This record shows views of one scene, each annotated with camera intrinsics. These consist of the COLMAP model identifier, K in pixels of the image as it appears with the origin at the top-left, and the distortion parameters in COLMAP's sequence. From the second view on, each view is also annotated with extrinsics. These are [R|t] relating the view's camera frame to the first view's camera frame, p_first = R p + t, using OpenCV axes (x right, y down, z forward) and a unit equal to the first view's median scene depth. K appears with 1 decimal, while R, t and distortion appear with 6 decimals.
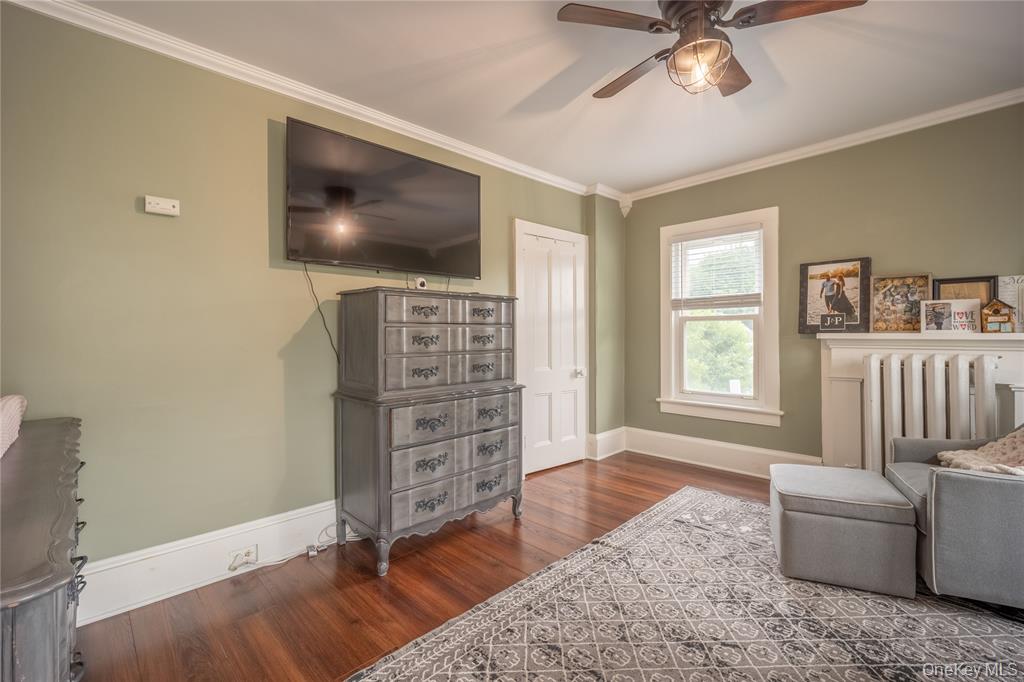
lens RADIAL K [[449.5, 0, 517.0], [0, 449.5, 337.1], [0, 0, 1]] dist [-0.009558, 0.003246]
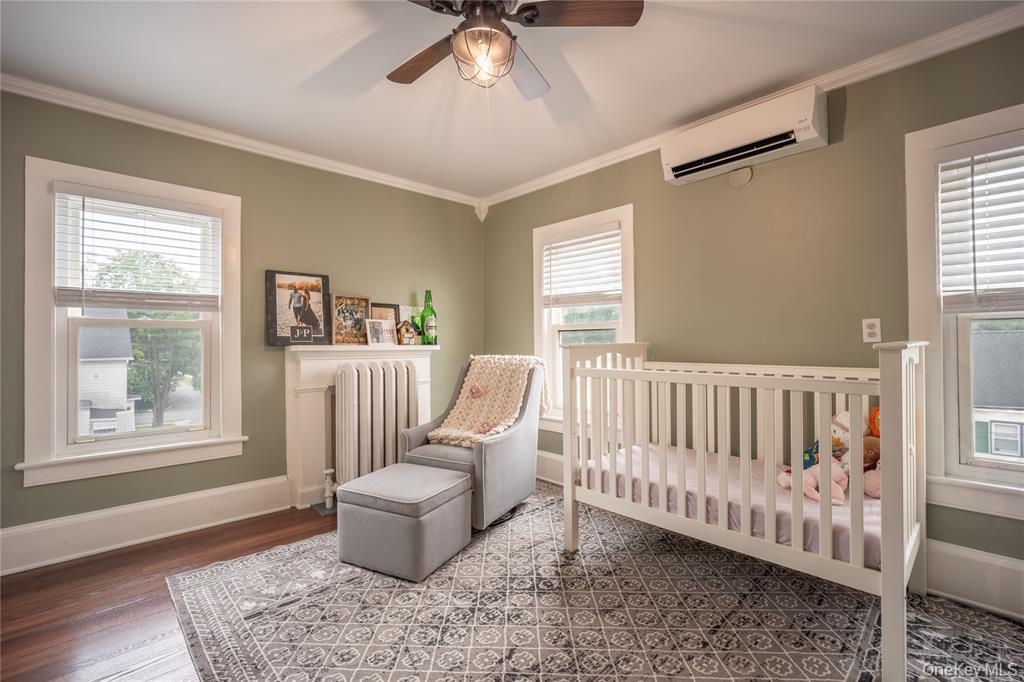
lens RADIAL K [[449.5, 0, 515.2], [0, 449.5, 339.7], [0, 0, 1]] dist [-0.009558, 0.003246]
pose [[0.026667, 0.015795, 0.999520, -0.290241], [0.010258, 0.999818, -0.016074, -0.000476], [-0.999592, 0.010682, 0.026500, 0.513249]]
